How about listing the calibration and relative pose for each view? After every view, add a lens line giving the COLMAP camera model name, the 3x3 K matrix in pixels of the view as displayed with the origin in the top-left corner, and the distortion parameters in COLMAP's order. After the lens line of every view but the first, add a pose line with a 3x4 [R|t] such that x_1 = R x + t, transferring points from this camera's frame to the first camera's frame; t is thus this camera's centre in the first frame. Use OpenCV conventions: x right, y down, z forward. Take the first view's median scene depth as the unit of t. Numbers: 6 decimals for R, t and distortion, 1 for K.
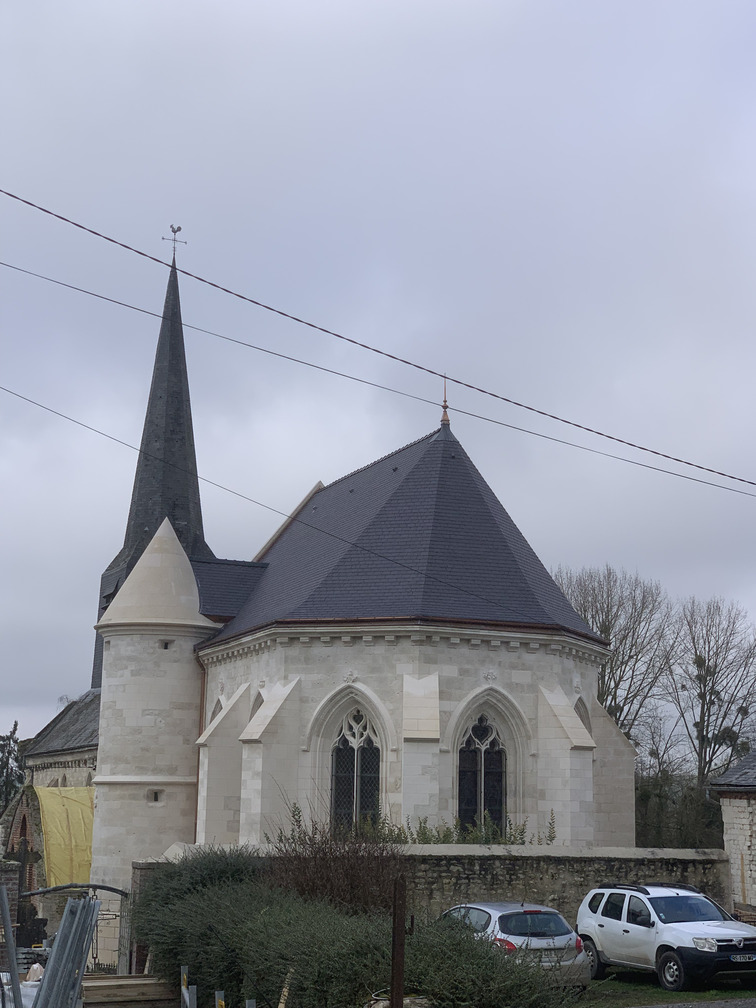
lens RADIAL K [[1543.6, 0, 378.0], [0, 1543.6, 504.0], [0, 0, 1]] dist [-0.002784, 0.036637]
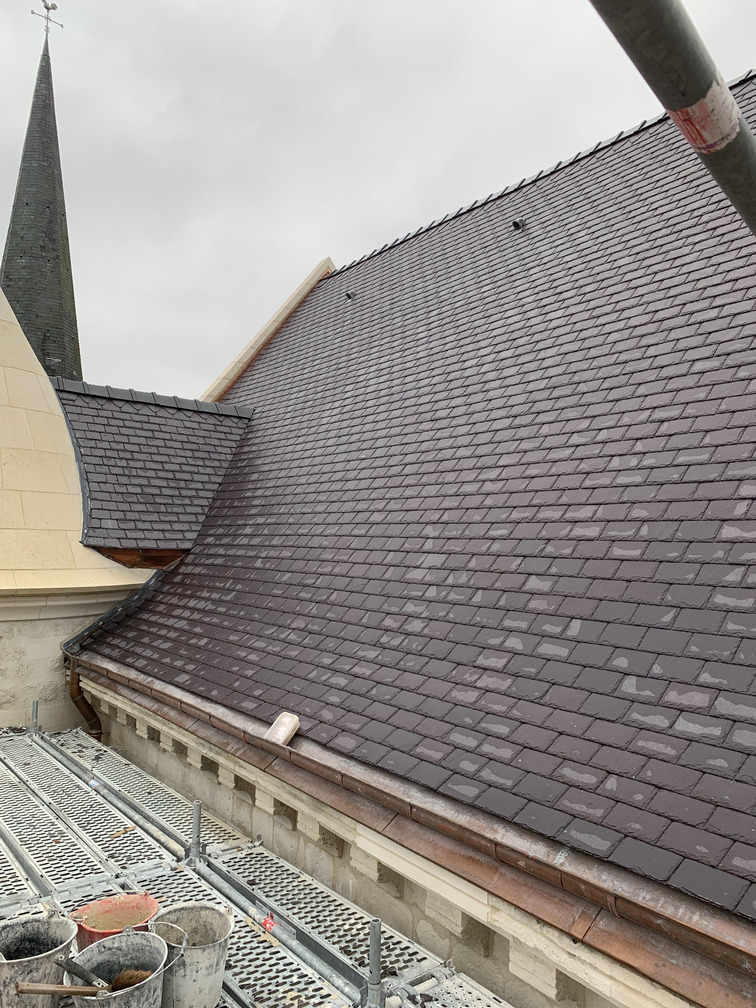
lens RADIAL K [[762.8, 0, 378.3], [0, 762.8, 487.4], [0, 0, 1]] dist [0.011951, -0.007864]
pose [[0.964789, 0.023384, 0.261983, -0.112742], [-0.054692, 0.992105, 0.112858, 0.041383], [-0.257276, -0.123213, 0.958451, 0.955820]]
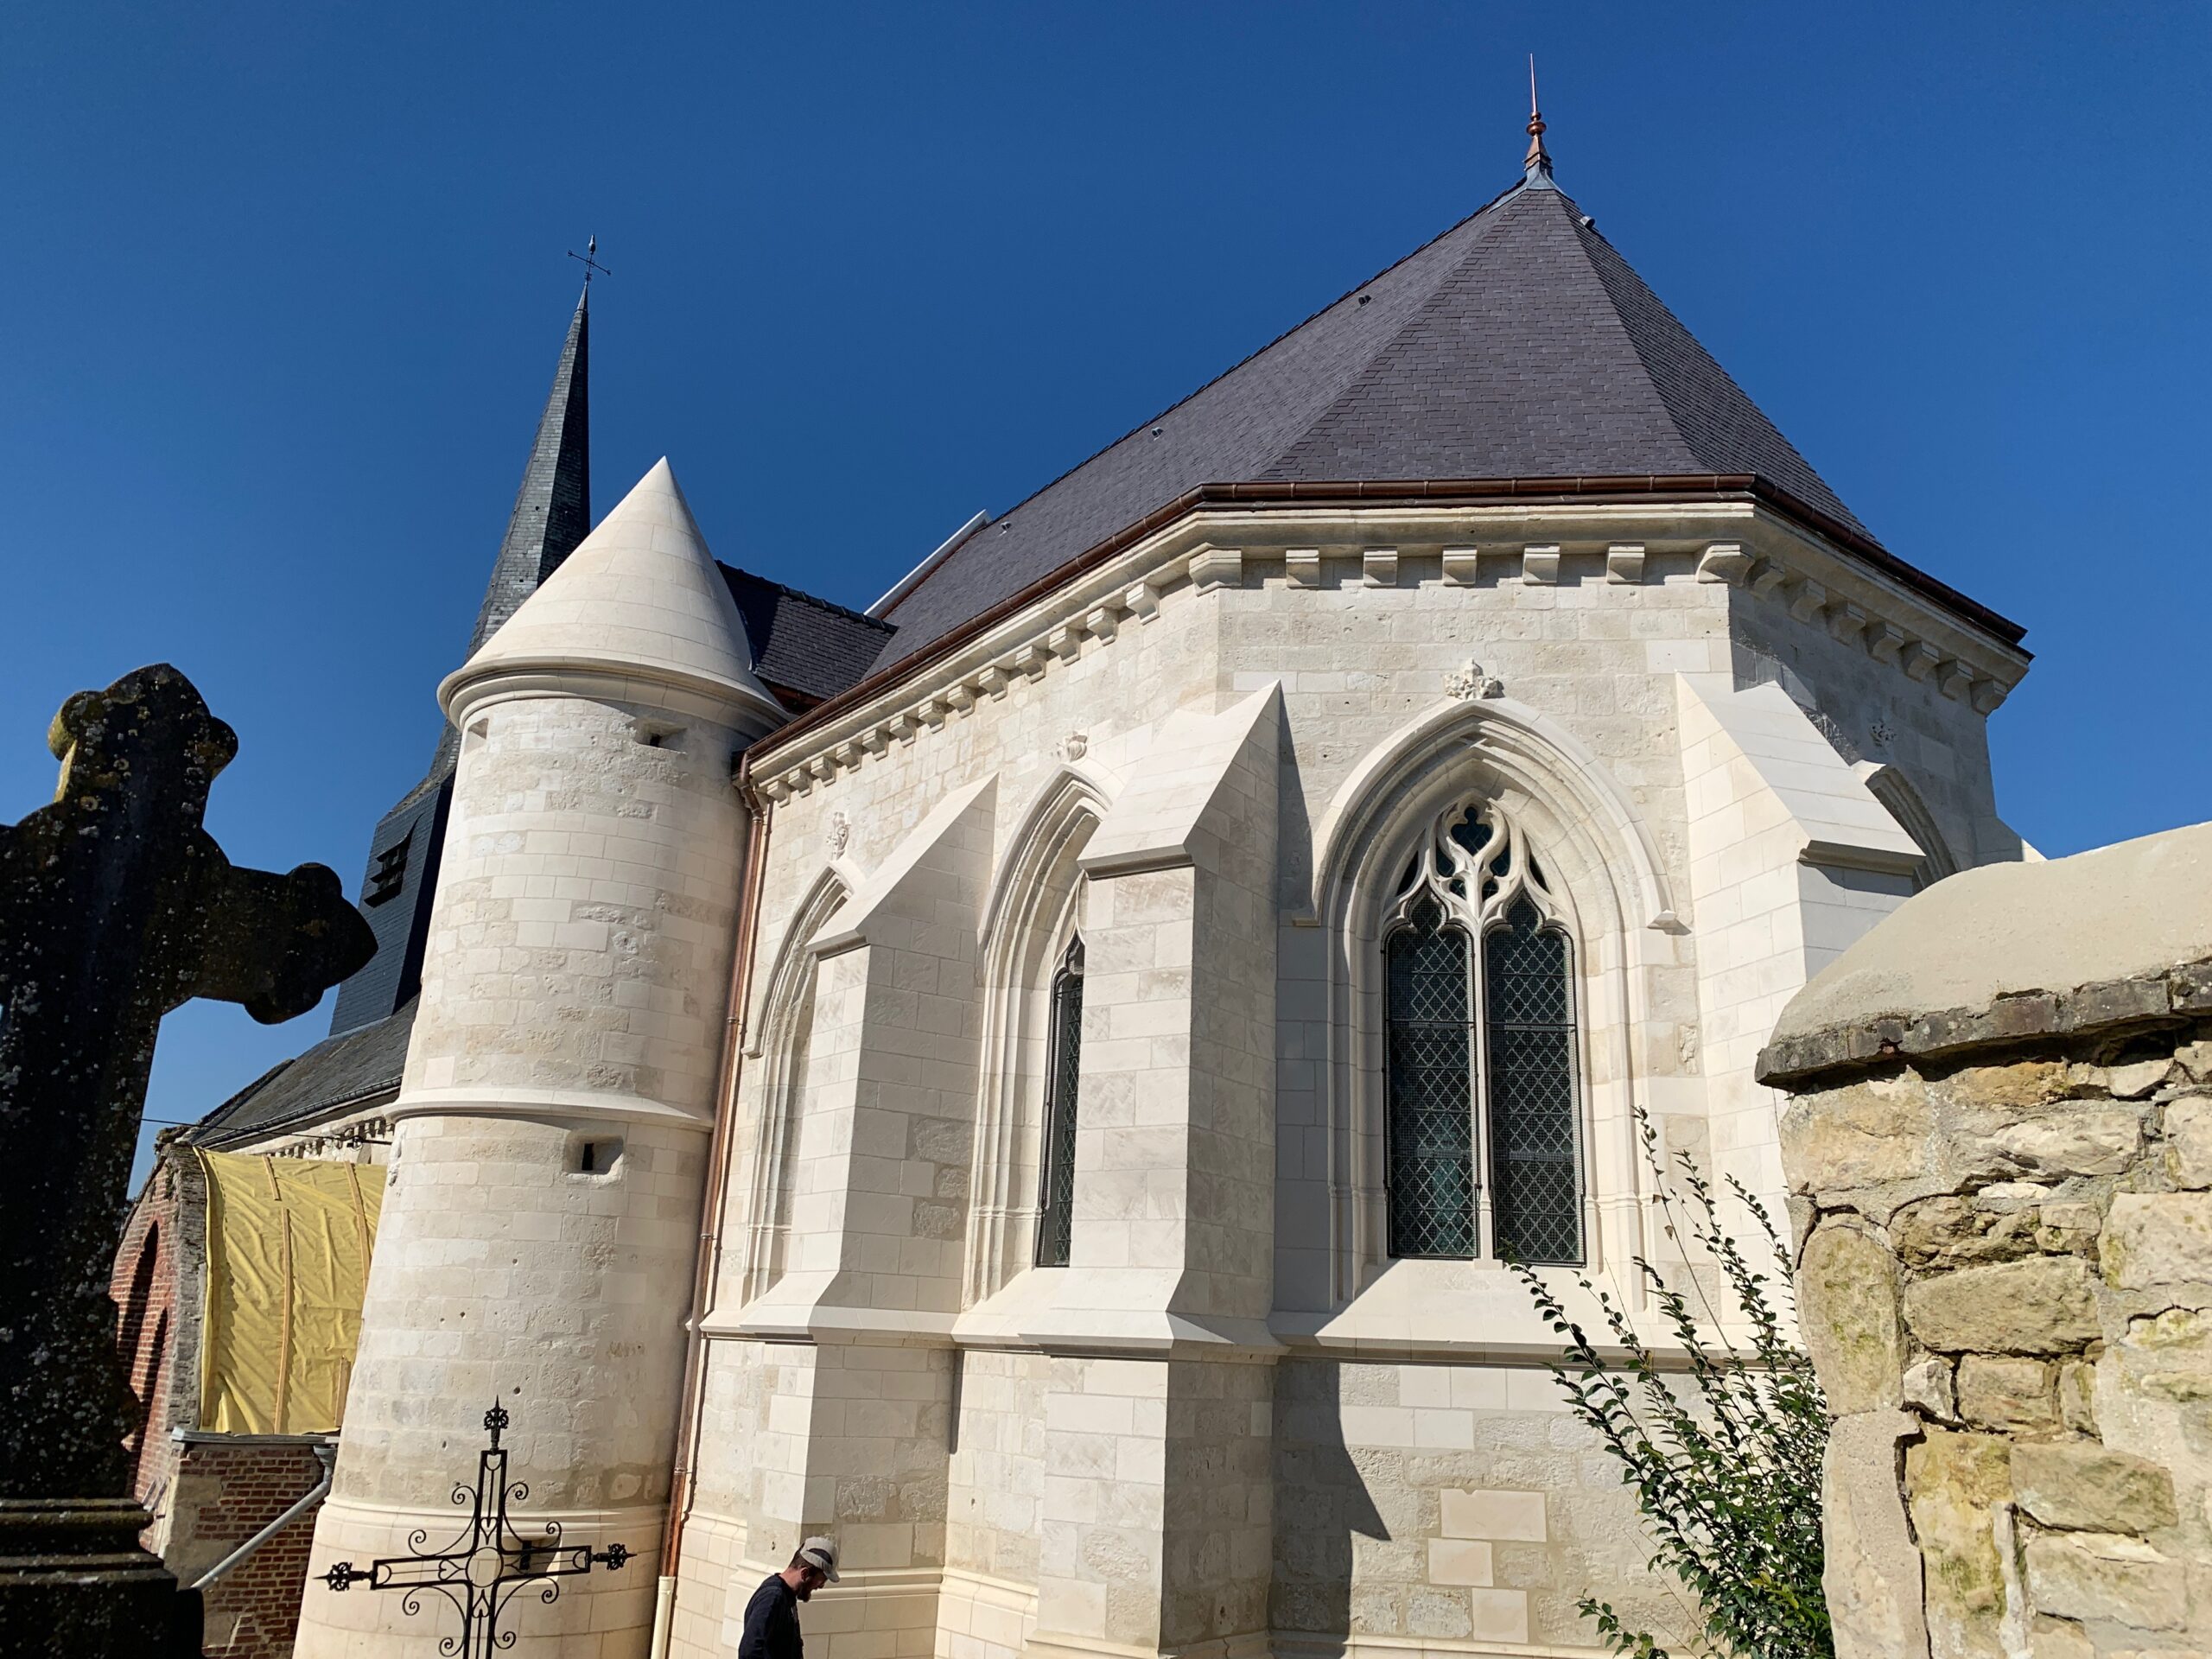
lens RADIAL K [[1685.3, 0, 1105.4], [0, 1685.3, 808.1], [0, 0, 1]] dist [0.180684, -0.542435]
pose [[0.962561, 0.107580, 0.248803, -0.152919], [-0.076689, 0.988451, -0.130703, 0.173253], [-0.259991, 0.106729, 0.959695, 0.677352]]
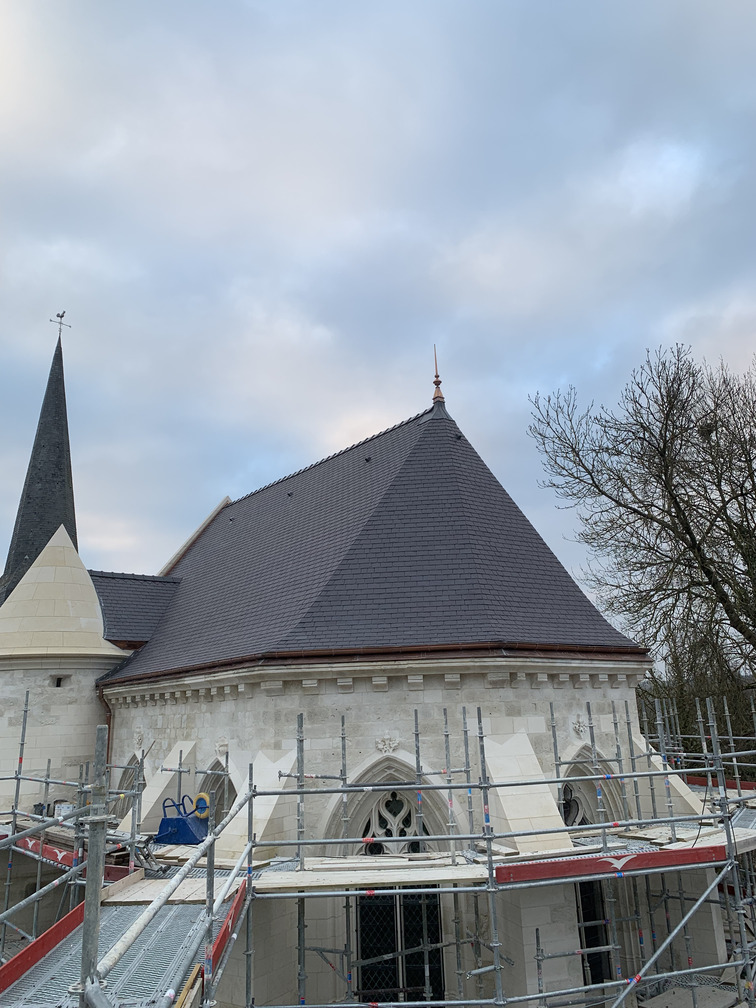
lens RADIAL K [[762.8, 0, 378.3], [0, 762.8, 487.4], [0, 0, 1]] dist [0.011951, -0.007864]
pose [[0.957833, 0.026791, 0.286075, -0.109272], [0.002045, 0.994982, -0.100029, 0.036653], [-0.287319, 0.096396, 0.952972, 0.653799]]
